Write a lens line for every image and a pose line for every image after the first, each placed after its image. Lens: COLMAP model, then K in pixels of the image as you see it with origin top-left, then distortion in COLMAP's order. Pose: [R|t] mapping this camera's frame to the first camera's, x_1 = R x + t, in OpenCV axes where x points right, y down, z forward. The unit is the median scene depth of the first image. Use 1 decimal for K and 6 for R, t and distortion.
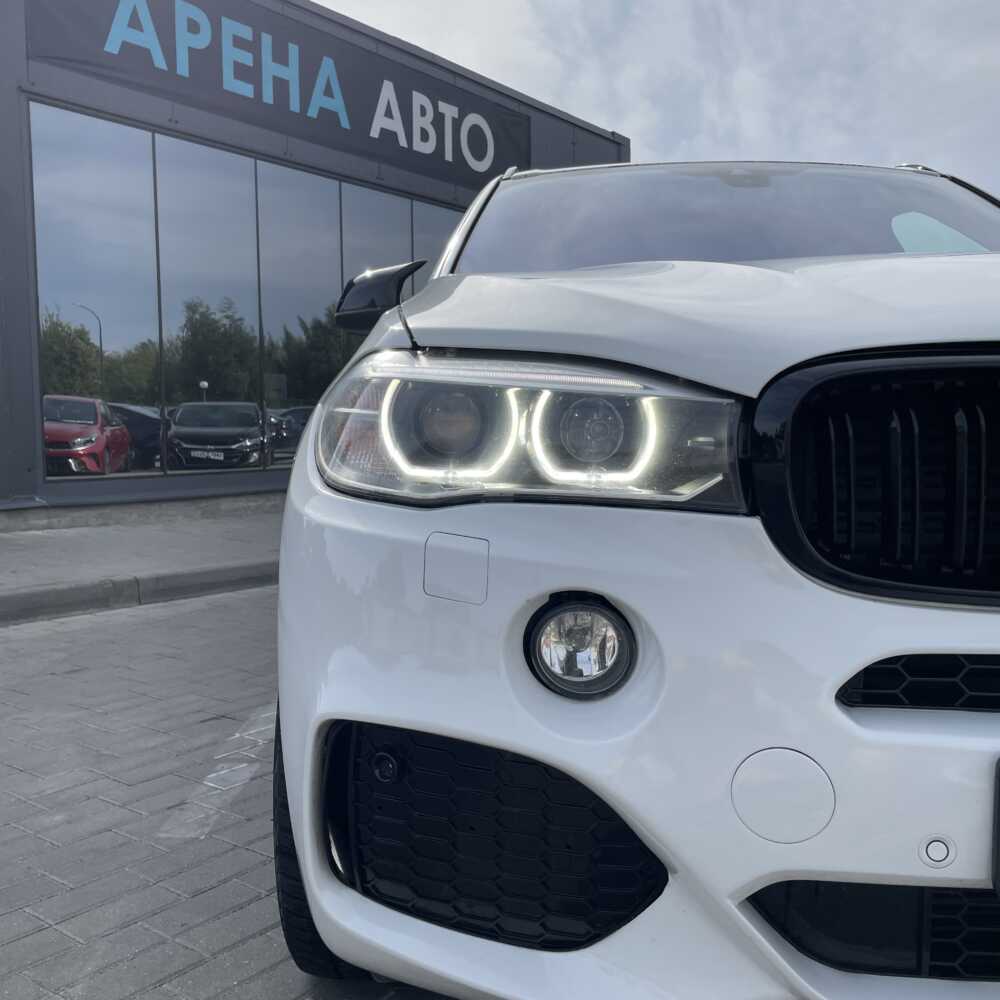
lens RADIAL K [[1014.1, 0, 497.2], [0, 1014.1, 536.8], [0, 0, 1]] dist [-0.009188, -0.017999]
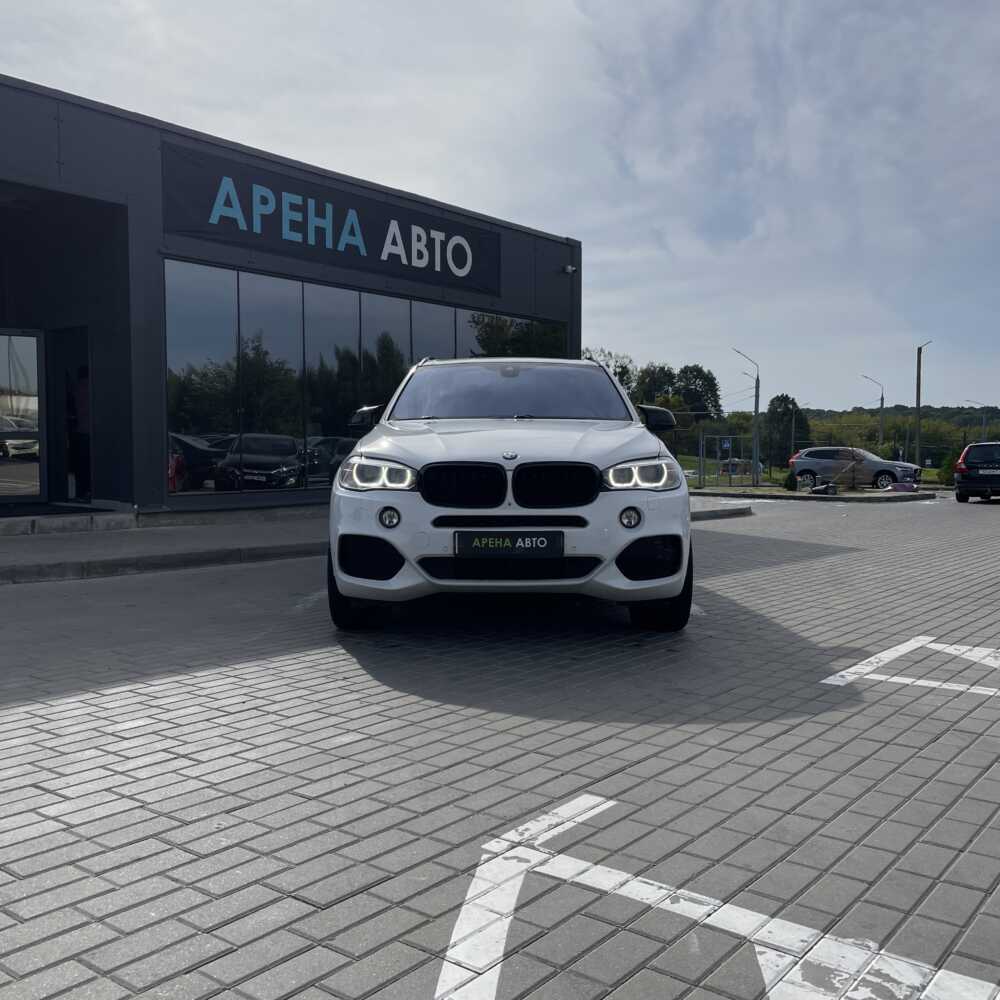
lens RADIAL K [[1011.8, 0, 484.9], [0, 1011.8, 506.6], [0, 0, 1]] dist [0.093398, -0.106282]
pose [[0.999291, 0.004956, -0.037327, 0.083786], [-0.006965, 0.998522, -0.053904, 0.035884], [0.037004, 0.054126, 0.997848, -0.454342]]
